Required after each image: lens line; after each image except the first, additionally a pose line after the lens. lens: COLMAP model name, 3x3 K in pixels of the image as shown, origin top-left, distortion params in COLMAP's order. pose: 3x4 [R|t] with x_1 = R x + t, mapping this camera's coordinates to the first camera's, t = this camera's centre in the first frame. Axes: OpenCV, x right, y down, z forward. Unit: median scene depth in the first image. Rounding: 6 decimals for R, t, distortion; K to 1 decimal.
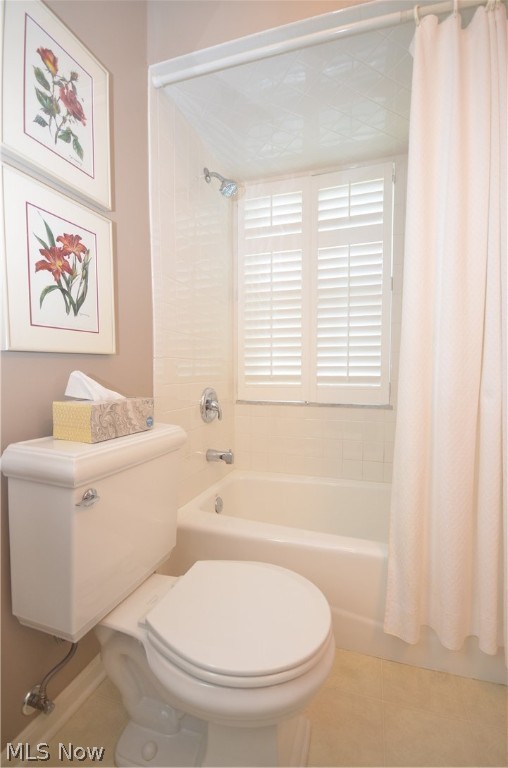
lens RADIAL K [[335.0, 0, 253.4], [0, 335.0, 382.8], [0, 0, 1]] dist [0.002458, -0.006122]
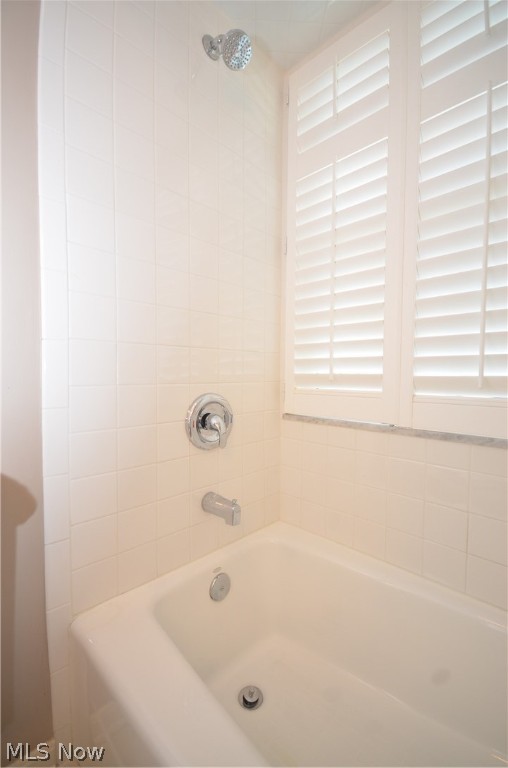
lens RADIAL K [[335.0, 0, 254.6], [0, 335.0, 385.4], [0, 0, 1]] dist [0.002458, -0.006122]
pose [[0.908667, 0.021073, -0.416990, 0.182072], [-0.019683, 0.999777, 0.007634, -0.005762], [0.417058, 0.001270, 0.908879, 0.432456]]
